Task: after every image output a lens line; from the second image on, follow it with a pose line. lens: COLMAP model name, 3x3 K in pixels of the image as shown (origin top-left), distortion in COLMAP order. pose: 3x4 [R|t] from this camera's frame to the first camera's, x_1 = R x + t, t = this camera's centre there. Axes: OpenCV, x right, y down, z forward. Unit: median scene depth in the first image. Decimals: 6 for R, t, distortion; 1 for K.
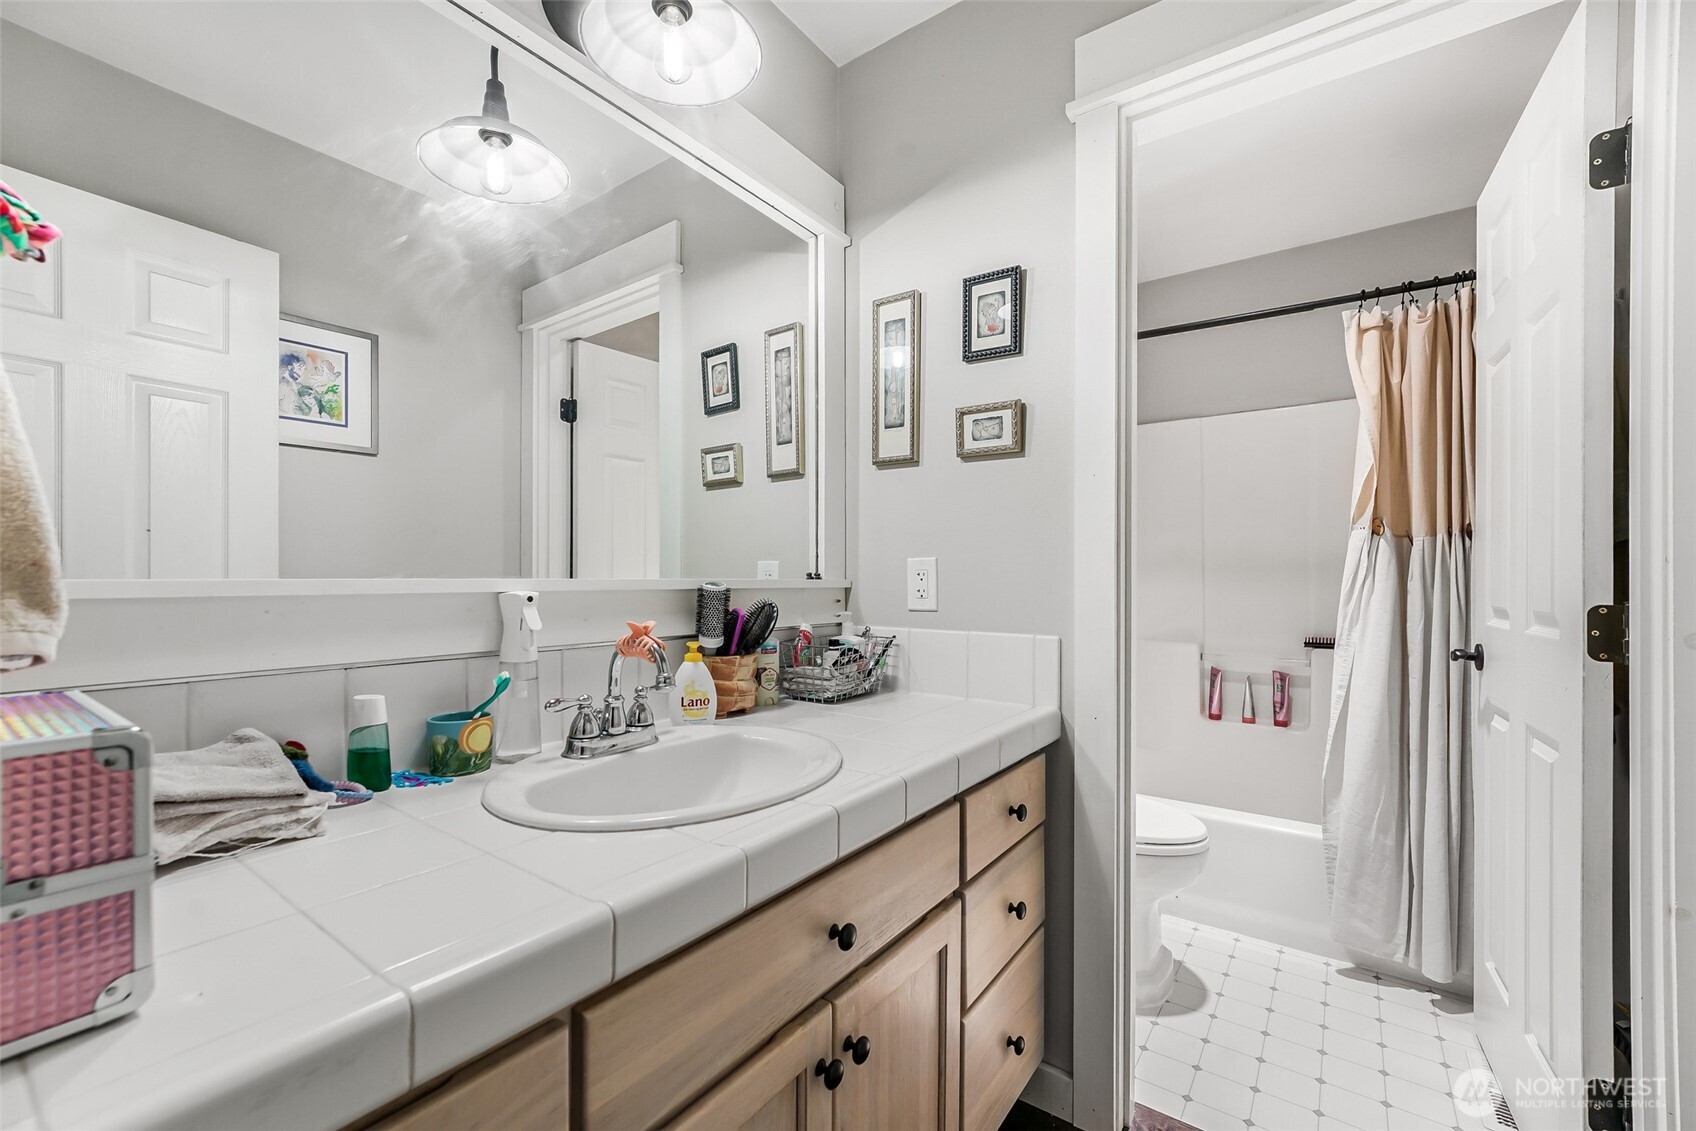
lens RADIAL K [[689.1, 0, 843.9], [0, 689.1, 571.9], [0, 0, 1]] dist [-0.003206, 0.001194]
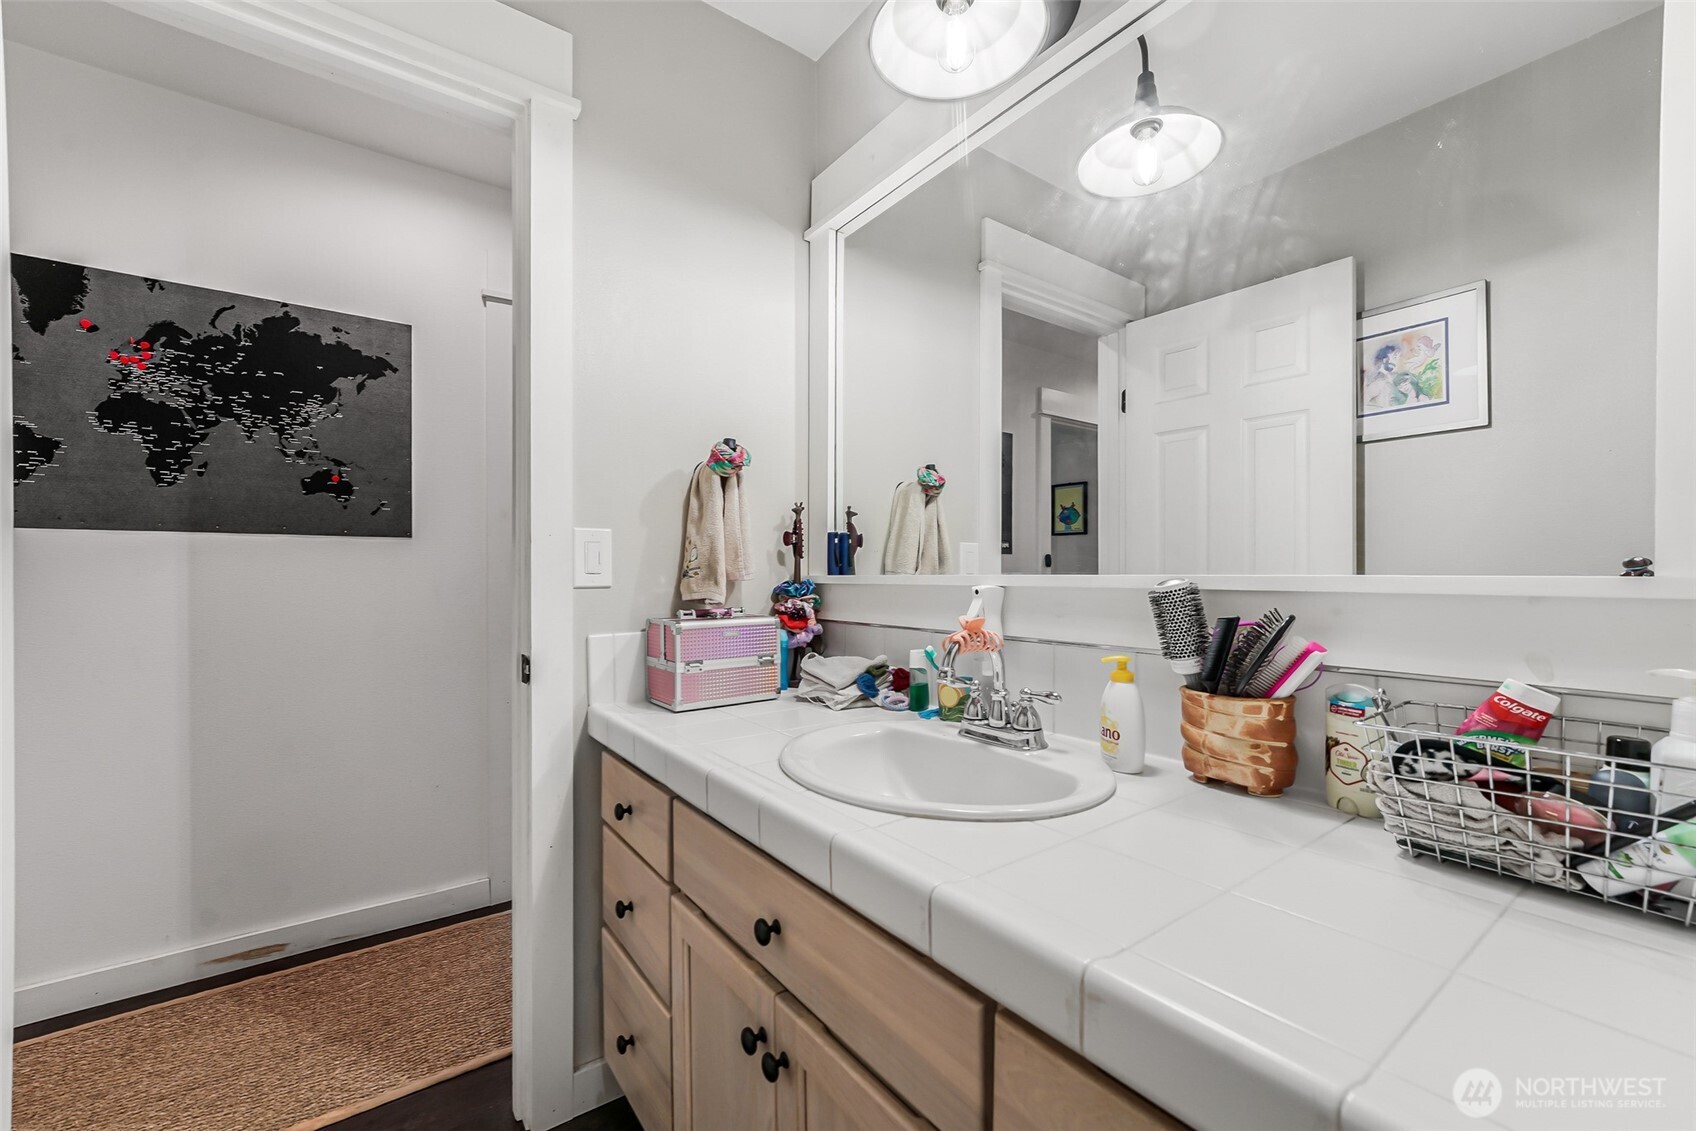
lens RADIAL K [[689.1, 0, 842.9], [0, 689.1, 576.4], [0, 0, 1]] dist [-0.003206, 0.001194]
pose [[-0.302534, 0.000521, -0.953139, 0.362279], [0.007862, 0.999967, -0.001949, 0.006403], [0.953106, -0.008083, -0.302528, 0.556526]]
